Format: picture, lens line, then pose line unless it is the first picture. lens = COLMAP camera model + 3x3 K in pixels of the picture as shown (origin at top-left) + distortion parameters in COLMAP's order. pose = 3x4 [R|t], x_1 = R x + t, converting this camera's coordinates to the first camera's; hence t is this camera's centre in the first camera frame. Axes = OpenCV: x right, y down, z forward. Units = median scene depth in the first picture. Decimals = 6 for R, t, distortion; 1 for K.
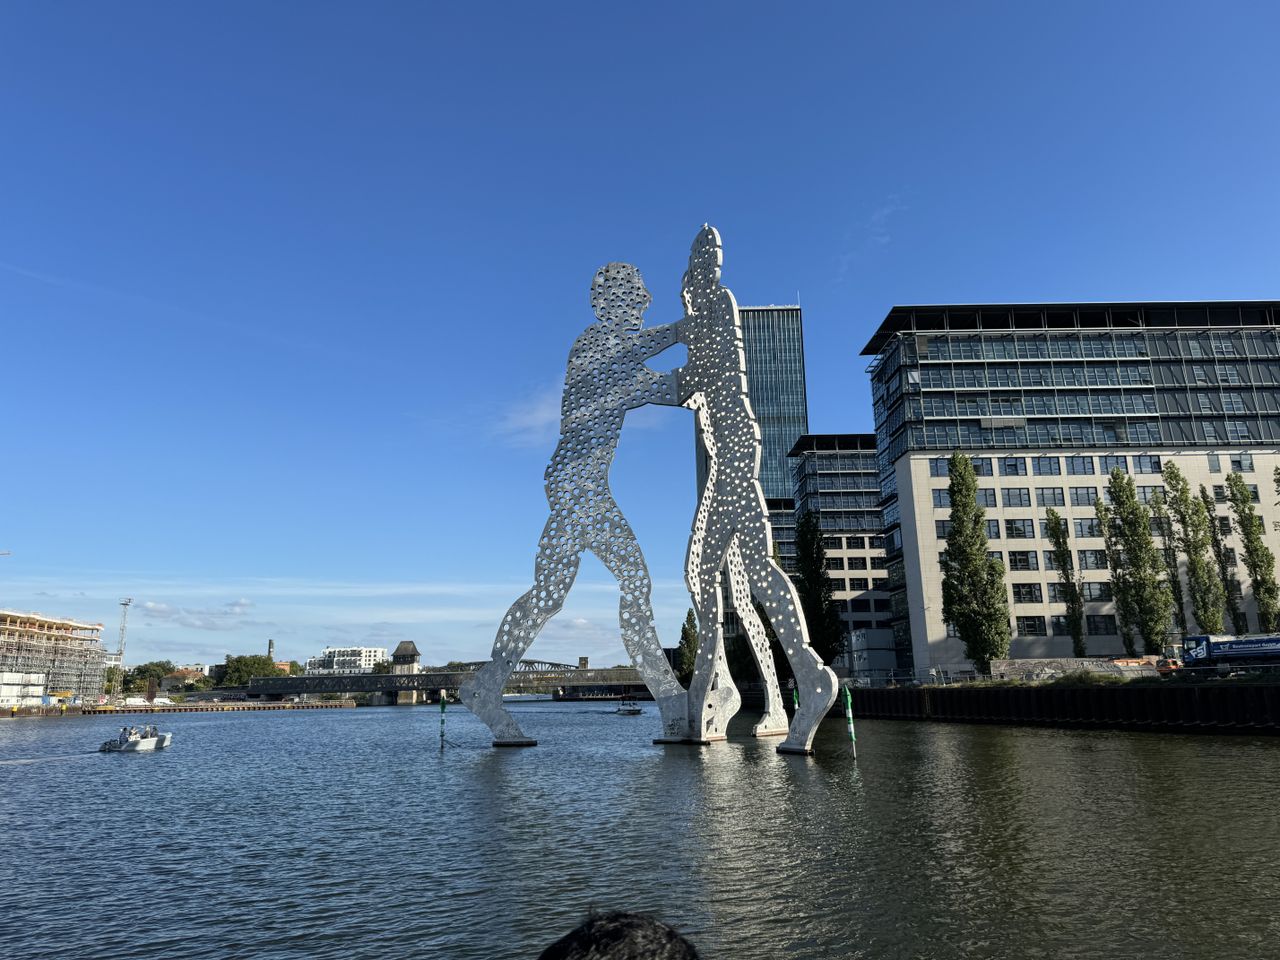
lens RADIAL K [[874.1, 0, 636.8], [0, 874.1, 487.4], [0, 0, 1]] dist [0.035348, -0.030323]
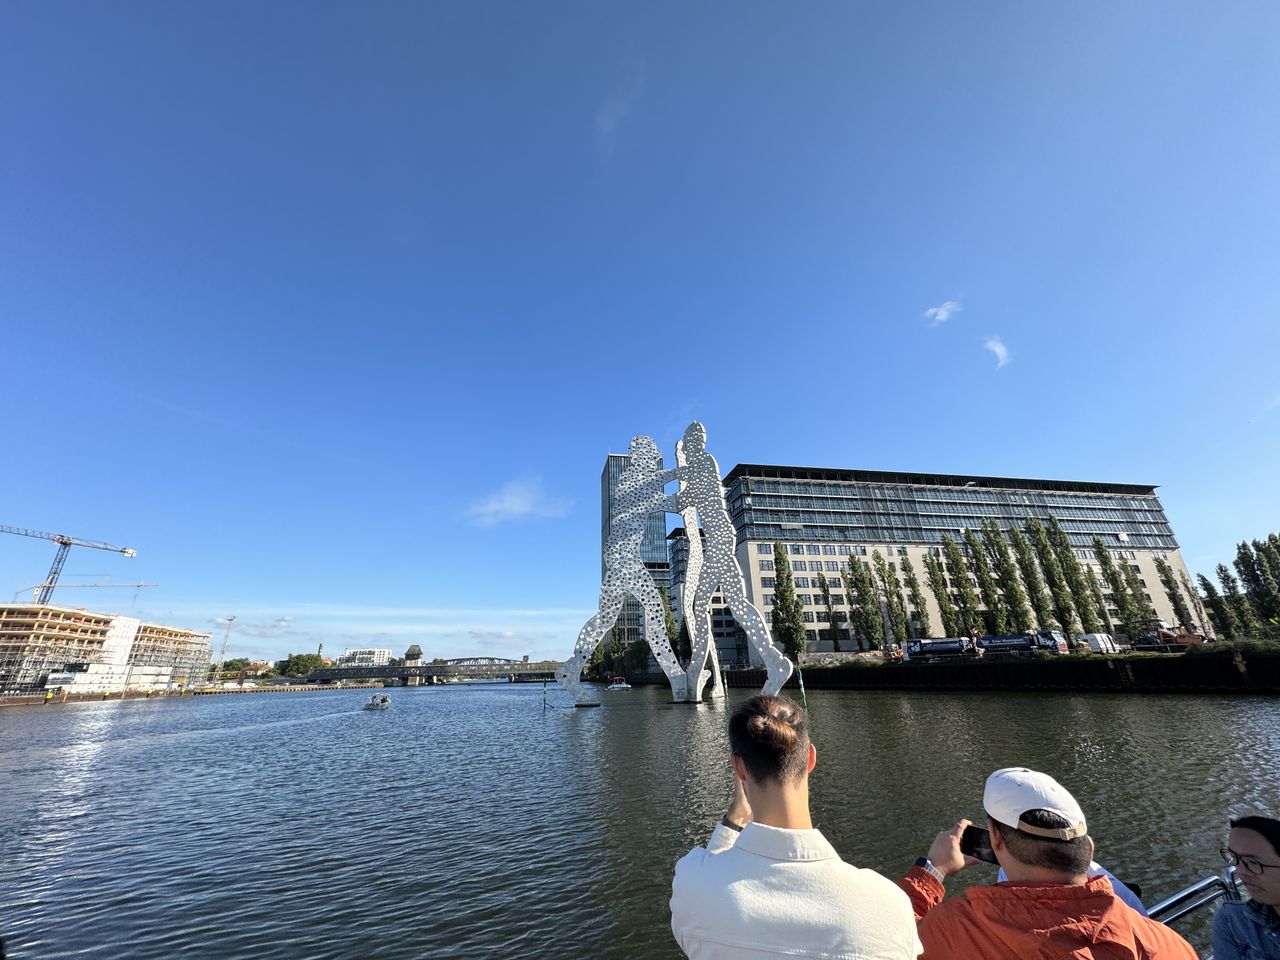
lens RADIAL K [[499.1, 0, 633.6], [0, 499.1, 484.2], [0, 0, 1]] dist [-0.006226, 0.000814]
pose [[0.981783, 0.055350, 0.181767, -0.231528], [-0.029842, 0.989676, -0.140182, -0.003154], [-0.187650, 0.132204, 0.973298, -0.022510]]
